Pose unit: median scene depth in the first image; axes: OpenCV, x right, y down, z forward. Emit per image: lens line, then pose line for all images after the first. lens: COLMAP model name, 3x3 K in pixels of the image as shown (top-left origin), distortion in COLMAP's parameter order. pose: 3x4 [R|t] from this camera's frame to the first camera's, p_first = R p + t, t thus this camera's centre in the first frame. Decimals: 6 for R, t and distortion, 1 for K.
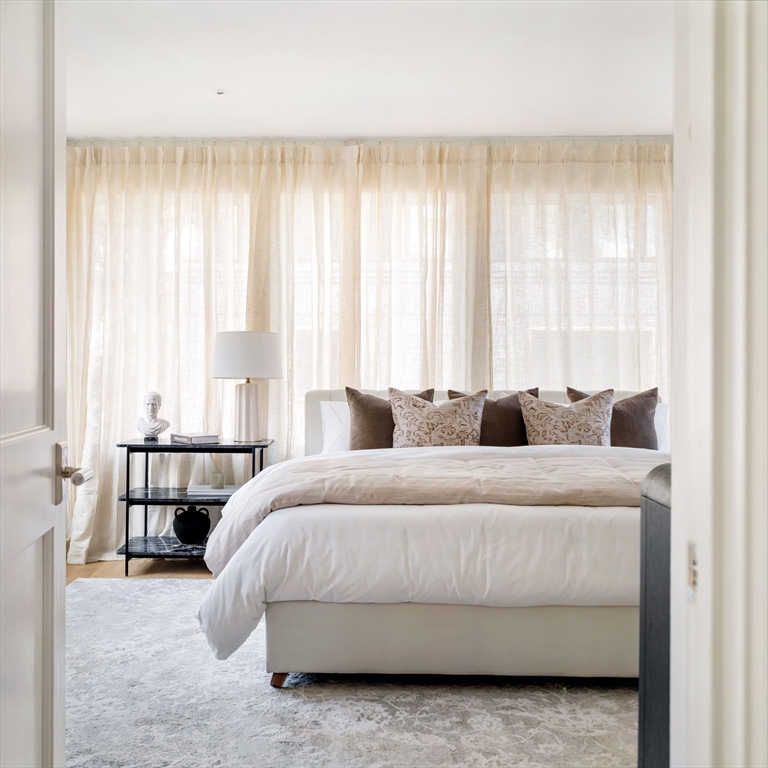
lens RADIAL K [[926.1, 0, 380.8], [0, 926.1, 381.5], [0, 0, 1]] dist [-0.007939, 0.000000]
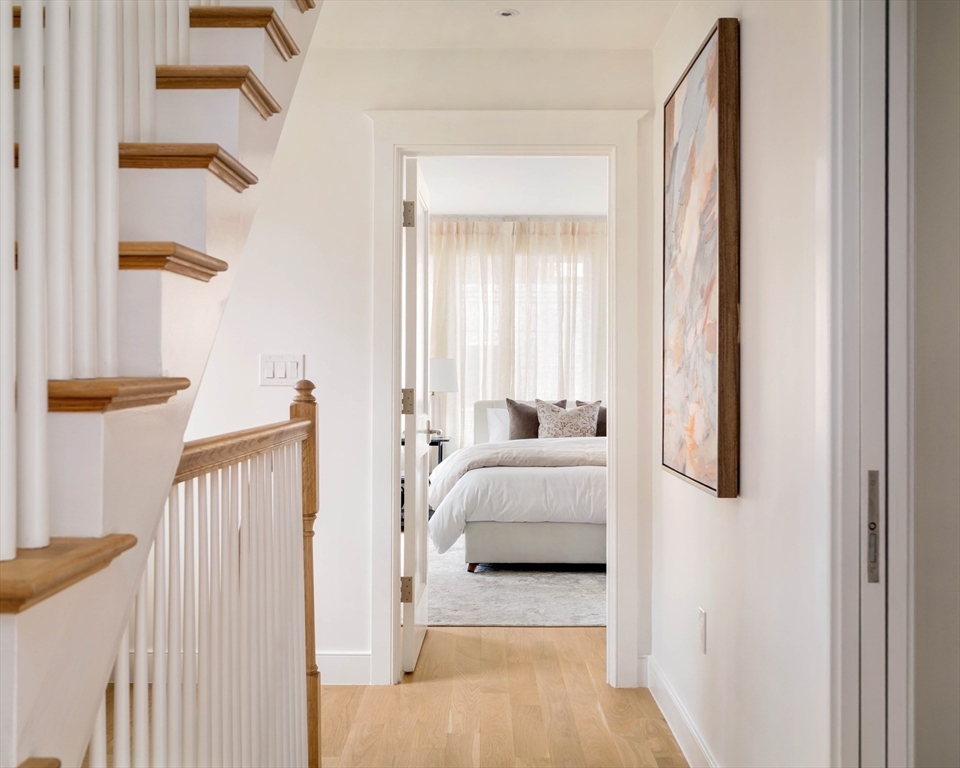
lens RADIAL K [[1236.8, 0, 485.0], [0, 1236.8, 380.8], [0, 0, 1]] dist [-0.005997, 0.000000]
pose [[0.999544, -0.000162, -0.030210, -0.012562], [-0.000025, 0.999981, -0.006187, -0.010256], [0.030210, 0.006184, 0.999524, -1.006684]]
